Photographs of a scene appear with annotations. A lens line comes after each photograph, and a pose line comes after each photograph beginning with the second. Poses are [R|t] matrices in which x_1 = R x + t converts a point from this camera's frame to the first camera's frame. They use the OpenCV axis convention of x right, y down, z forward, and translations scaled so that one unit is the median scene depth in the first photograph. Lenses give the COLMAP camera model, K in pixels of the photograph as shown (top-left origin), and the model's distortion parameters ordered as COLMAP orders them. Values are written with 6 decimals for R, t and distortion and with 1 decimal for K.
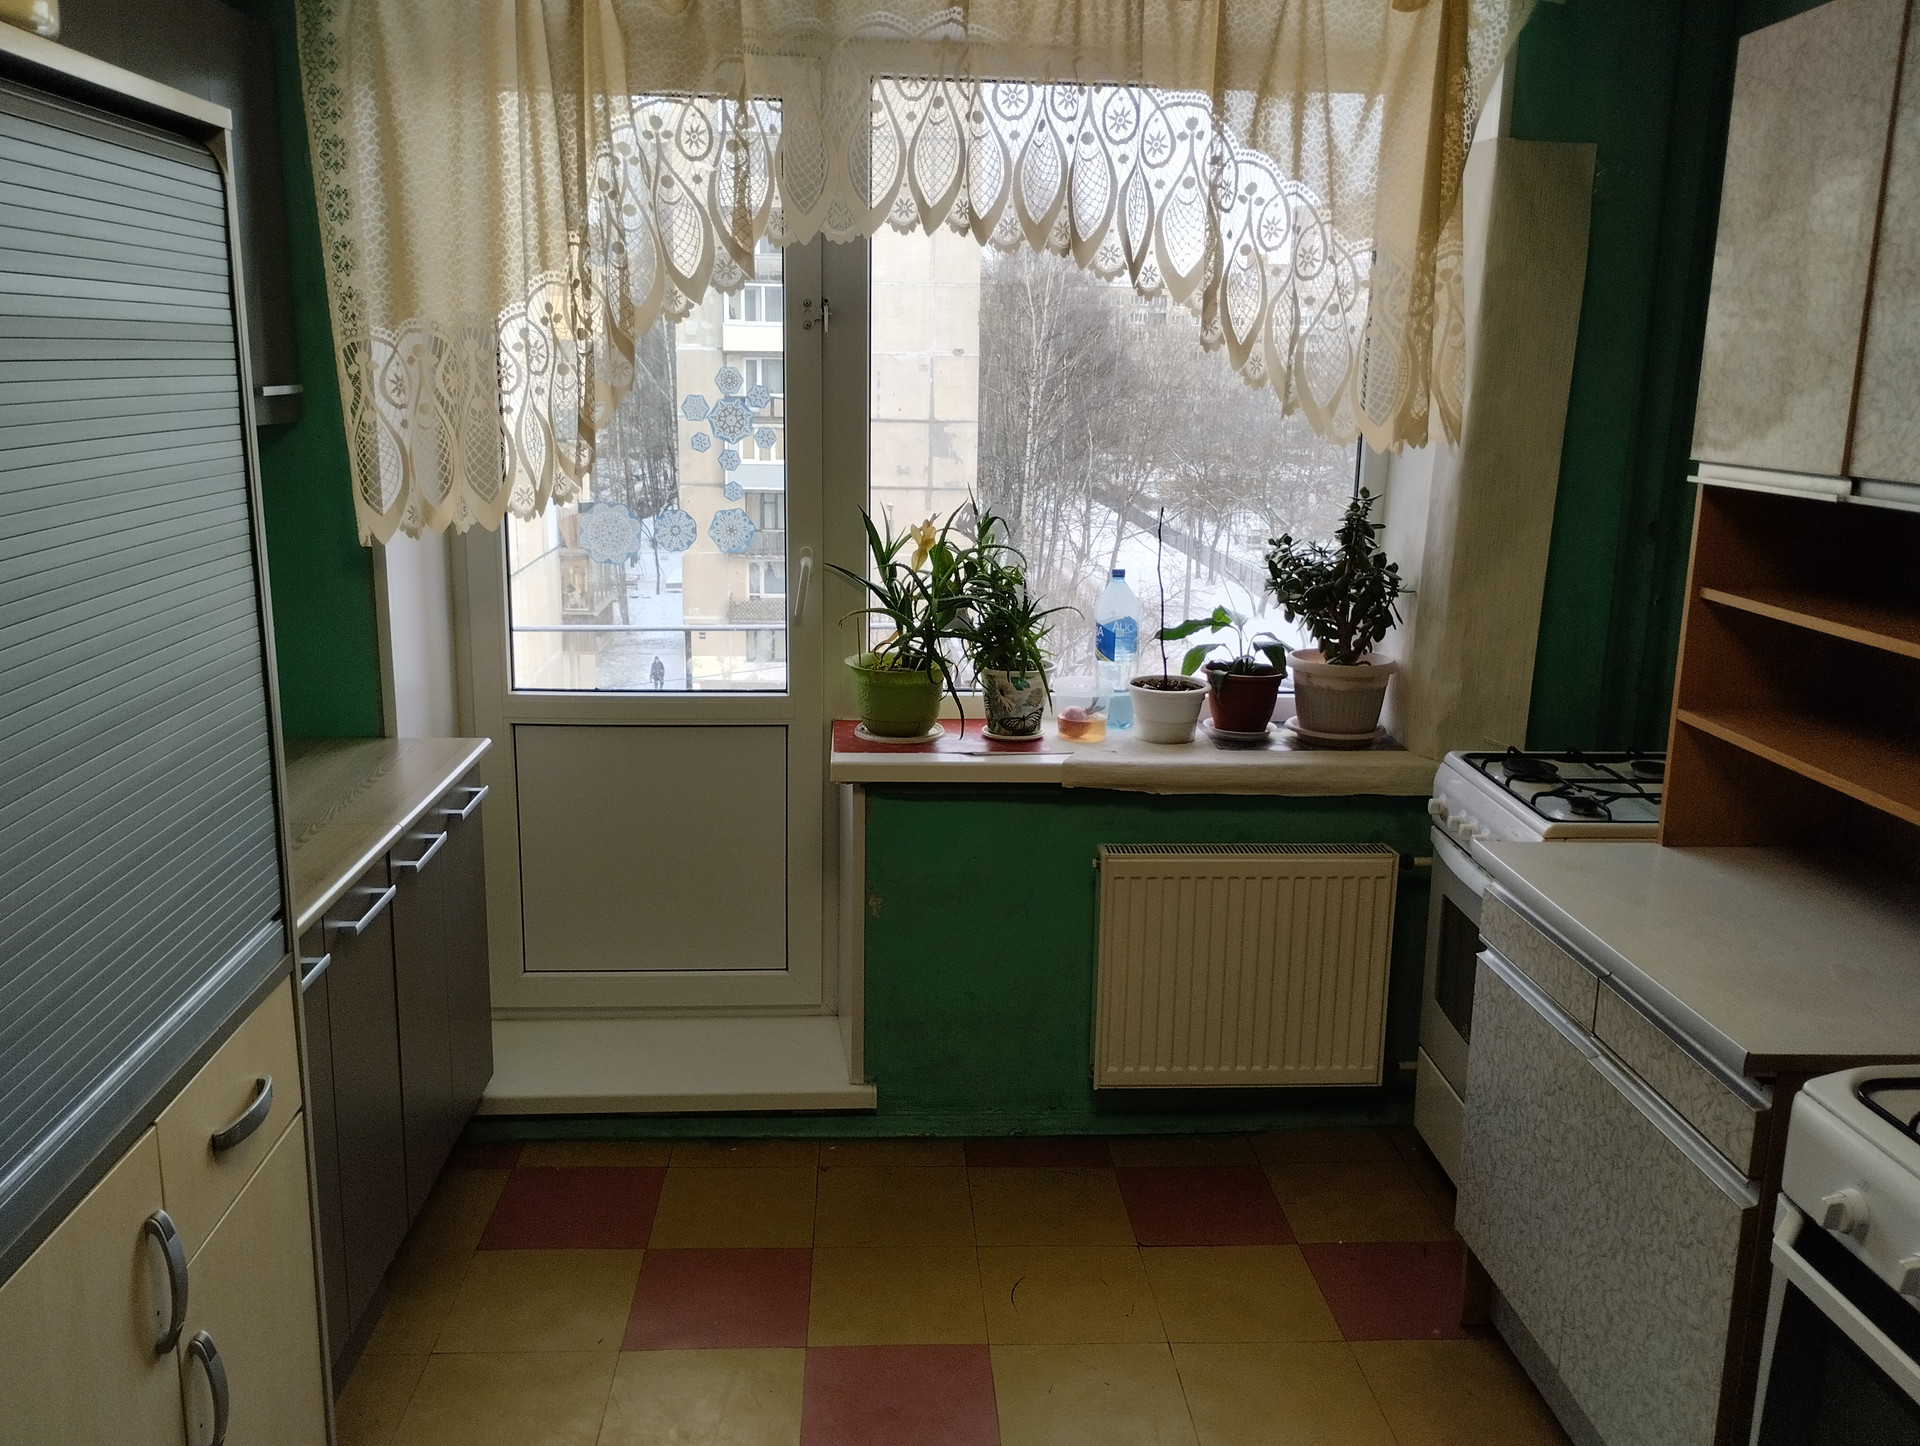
lens RADIAL K [[1598.8, 0, 971.4], [0, 1598.8, 716.5], [0, 0, 1]] dist [0.078938, -0.087625]
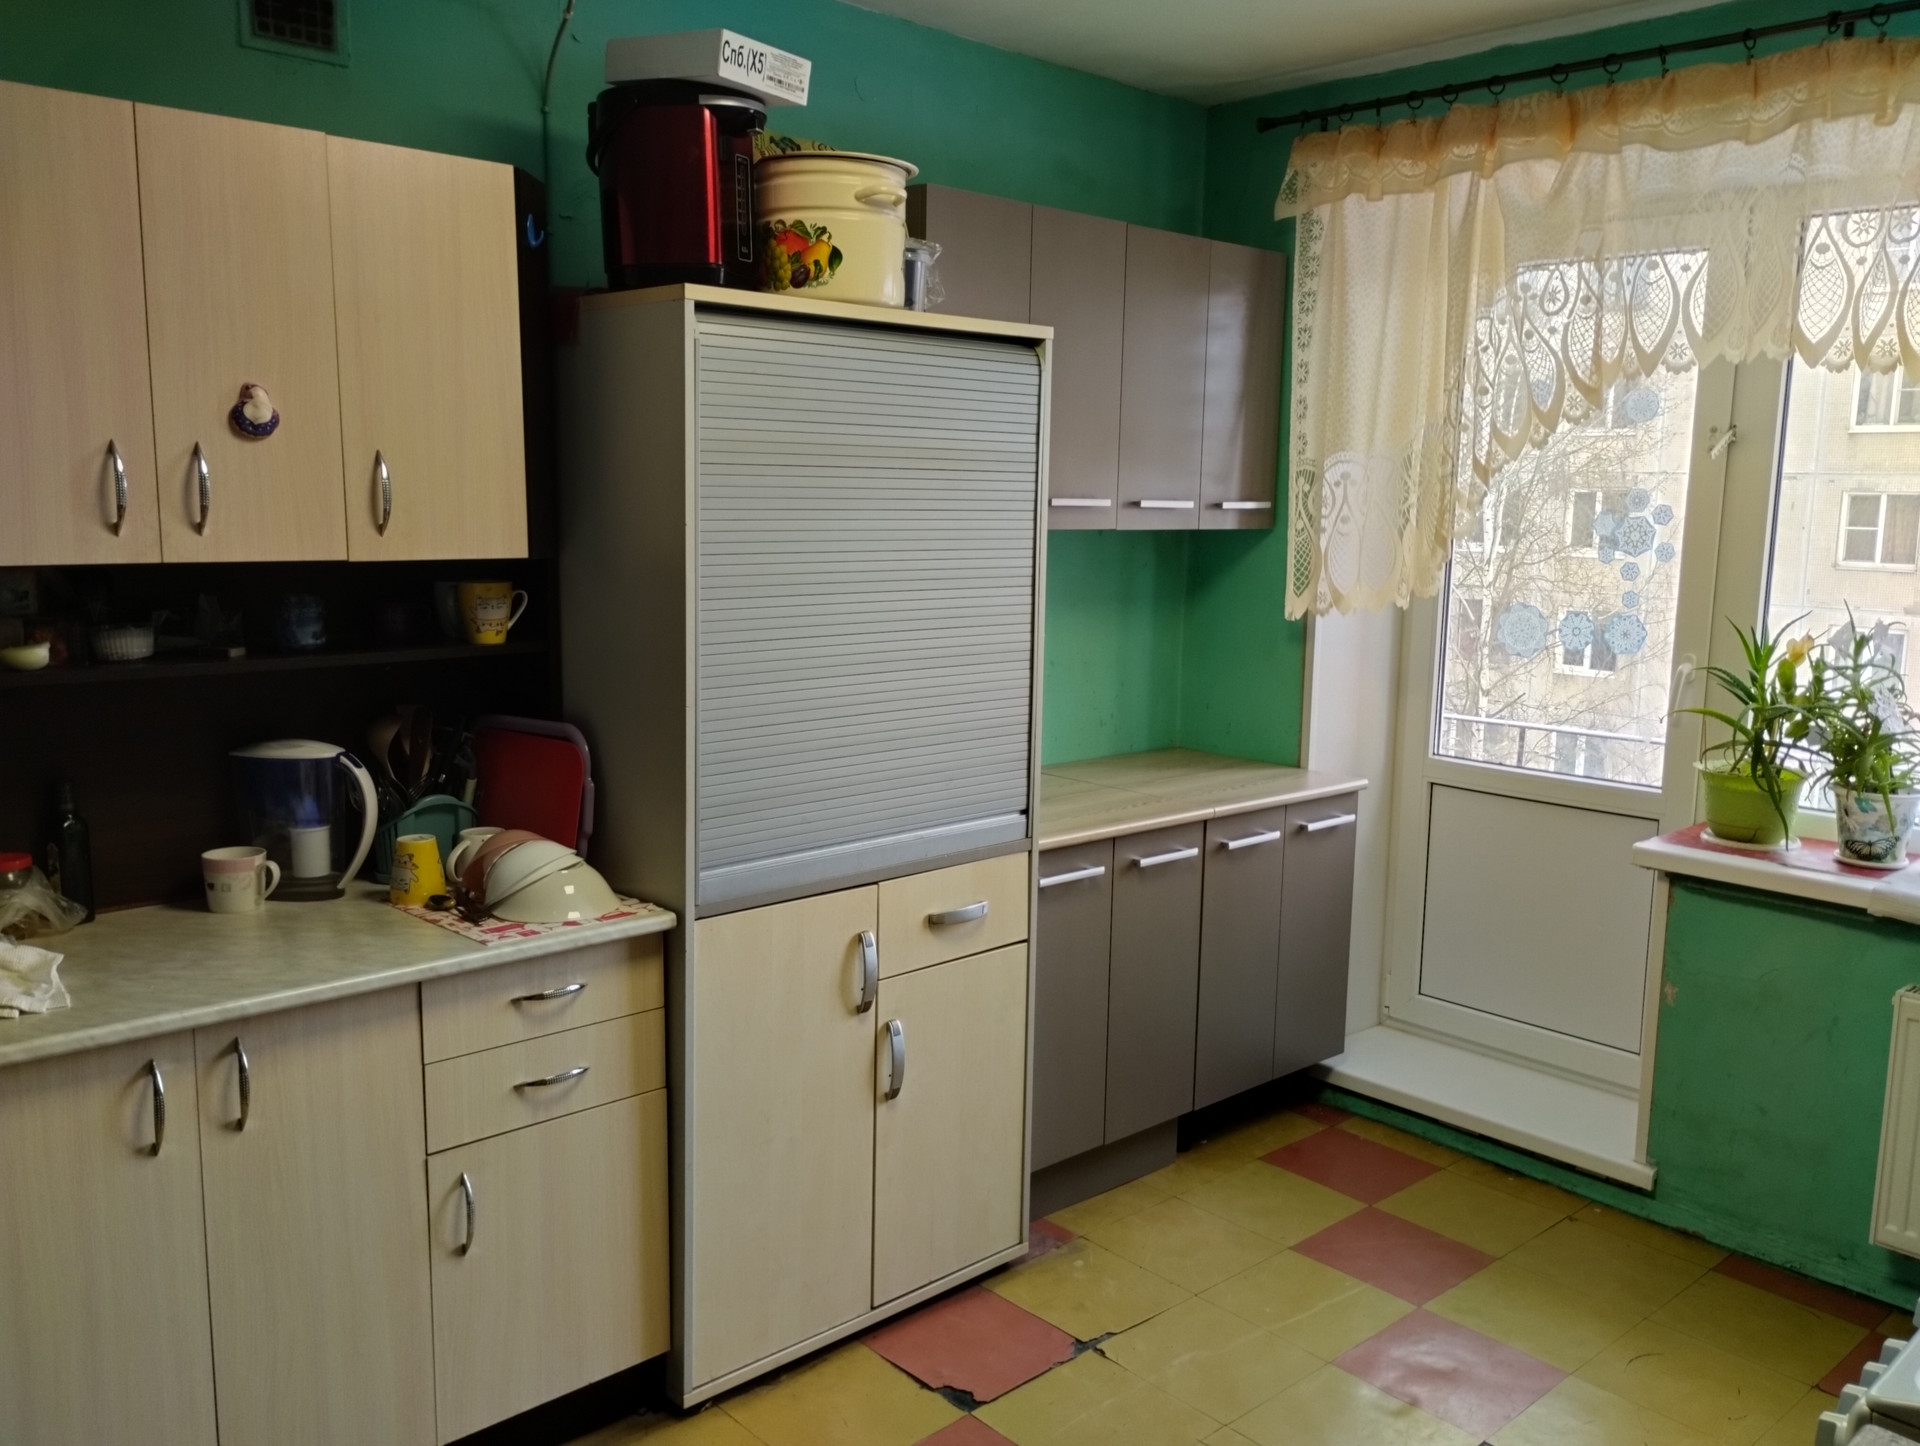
lens RADIAL K [[1598.8, 0, 971.4], [0, 1598.8, 716.5], [0, 0, 1]] dist [0.078938, -0.087625]
pose [[0.641307, 0.102190, -0.760449, 0.441731], [-0.173602, 0.984715, -0.014077, 0.035324], [0.747387, 0.141043, 0.649245, -0.051100]]
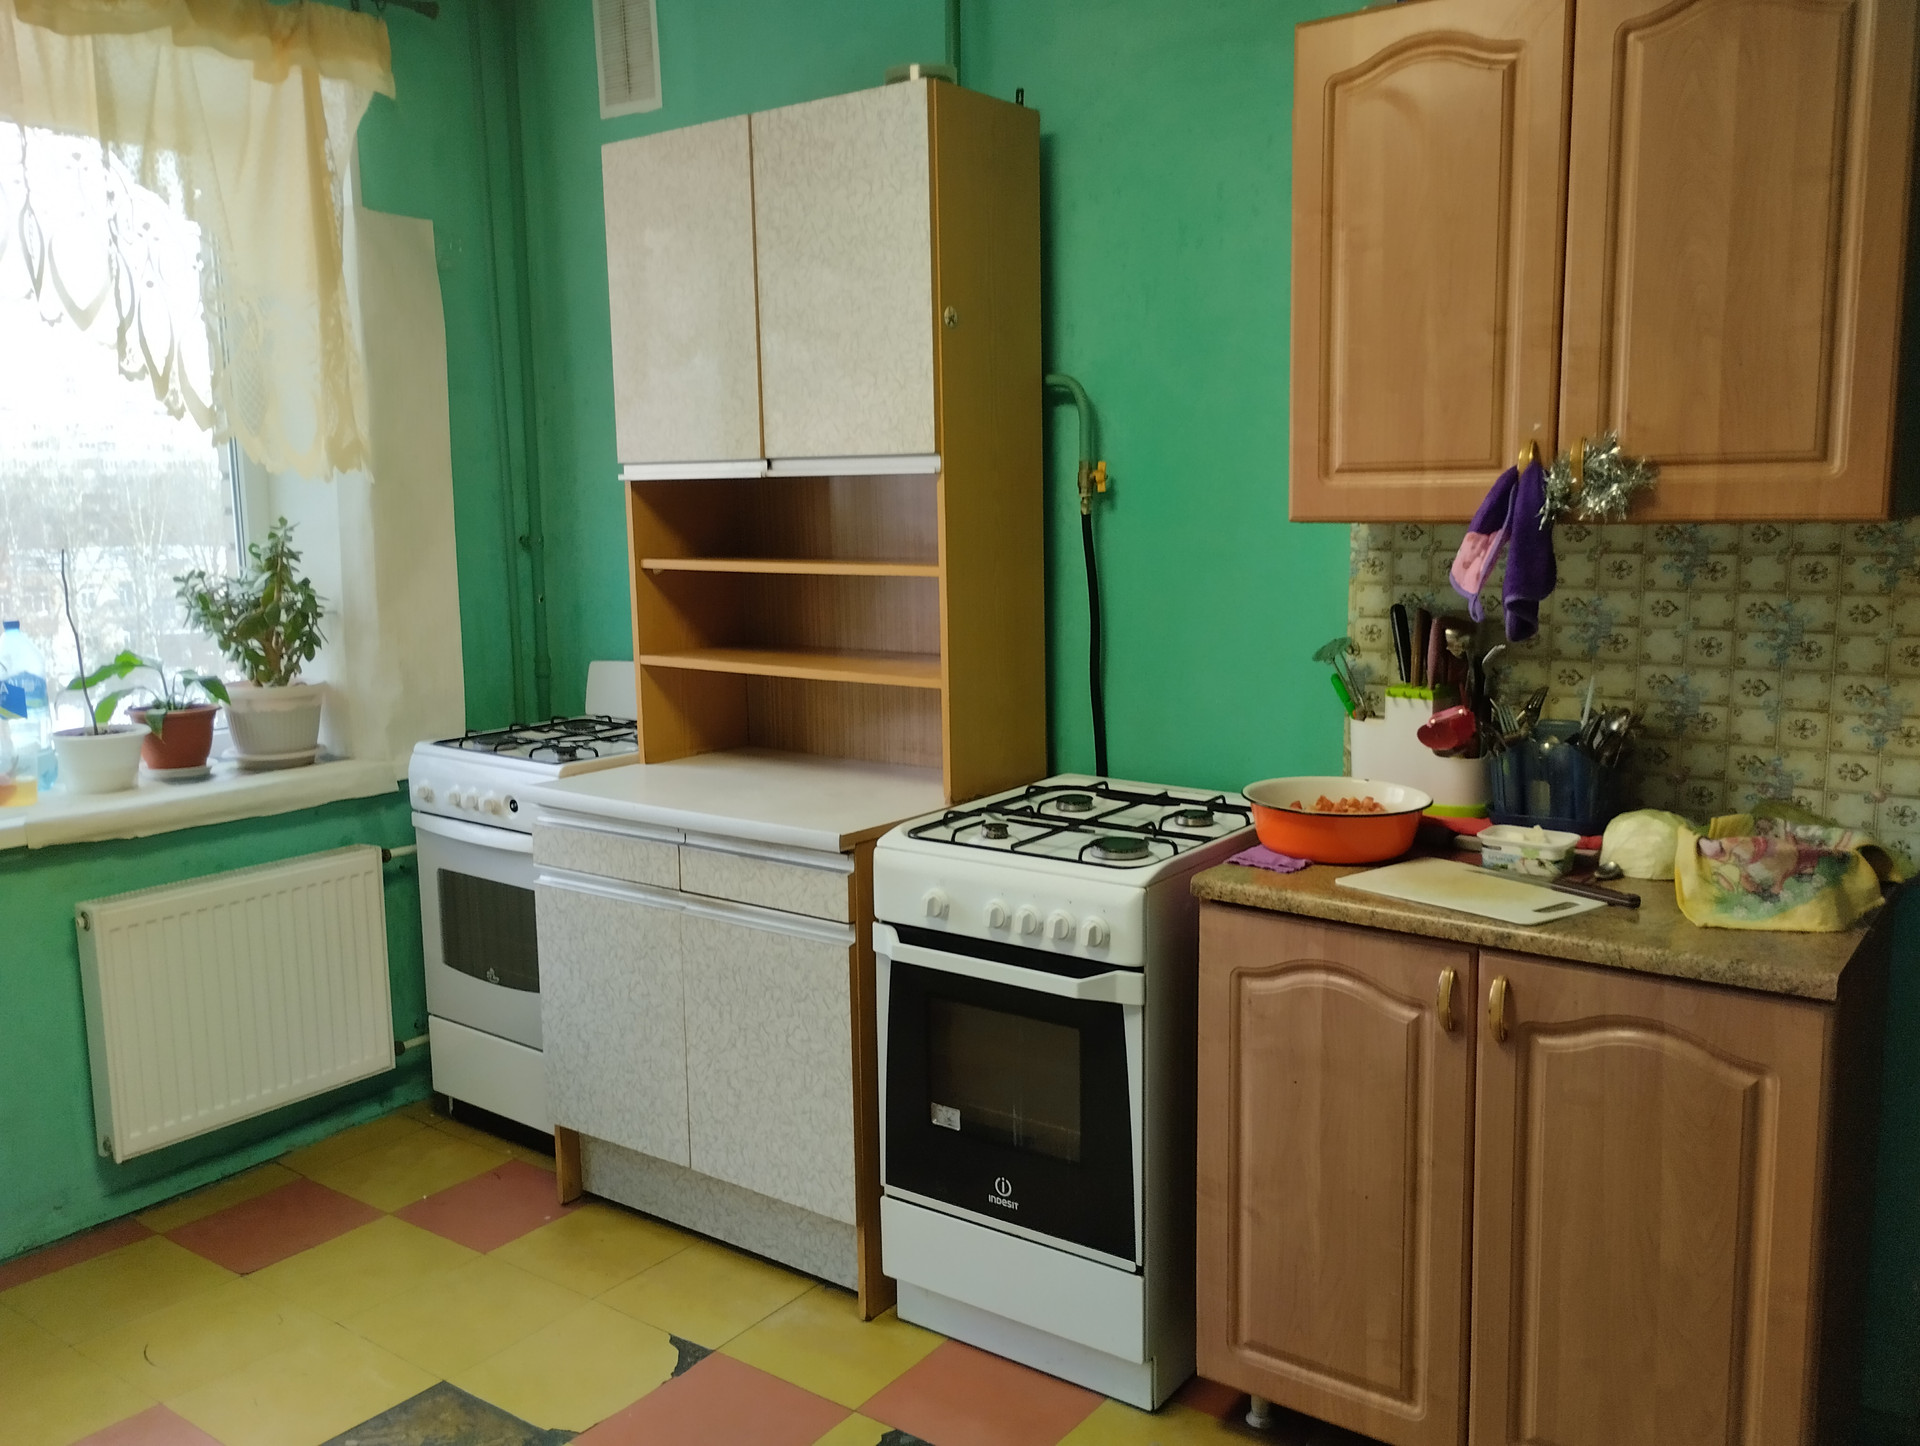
lens RADIAL K [[1598.8, 0, 971.4], [0, 1598.8, 716.5], [0, 0, 1]] dist [0.078938, -0.087625]
pose [[0.646361, -0.136219, 0.750774, -0.282923], [0.189100, 0.981838, 0.015342, 0.057669], [-0.739229, 0.132054, 0.660381, -0.027281]]
